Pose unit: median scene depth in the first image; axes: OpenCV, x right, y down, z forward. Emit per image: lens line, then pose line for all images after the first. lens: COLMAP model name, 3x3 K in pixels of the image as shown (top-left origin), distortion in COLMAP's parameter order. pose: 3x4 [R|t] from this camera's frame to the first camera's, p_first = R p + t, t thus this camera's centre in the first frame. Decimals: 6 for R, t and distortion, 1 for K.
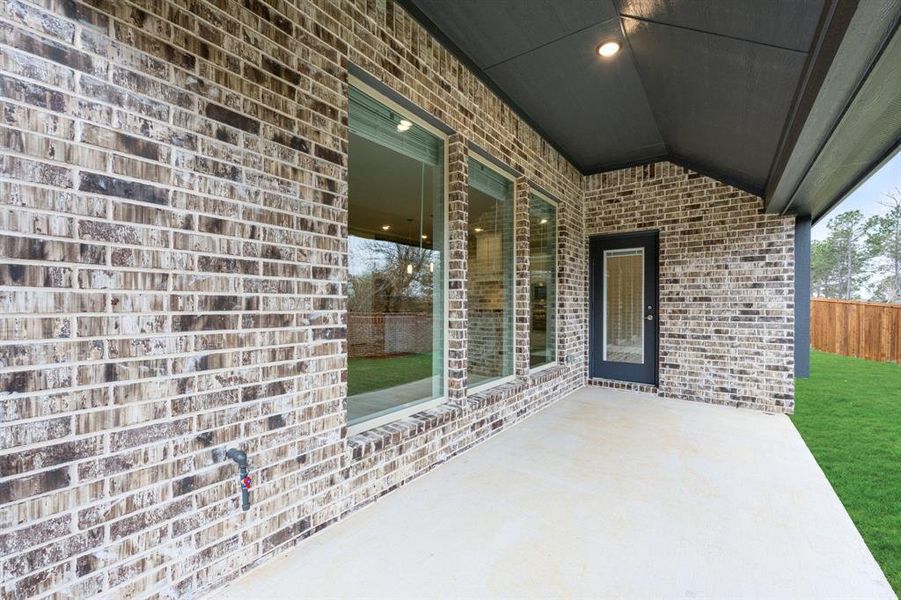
lens RADIAL K [[372.5, 0, 449.0], [0, 372.5, 304.1], [0, 0, 1]] dist [-0.000331, -0.000159]
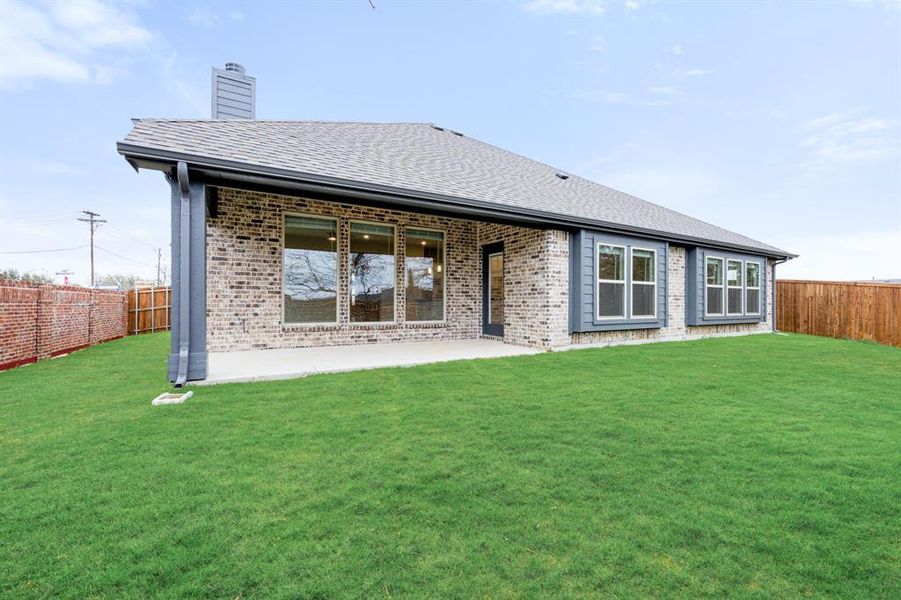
lens RADIAL K [[372.5, 0, 449.0], [0, 372.5, 304.1], [0, 0, 1]] dist [-0.000331, -0.000159]
pose [[0.912031, -0.003491, -0.410106, 2.600760], [0.002917, 0.999994, -0.002026, 0.202060], [0.410110, 0.000651, 0.912036, -1.486808]]
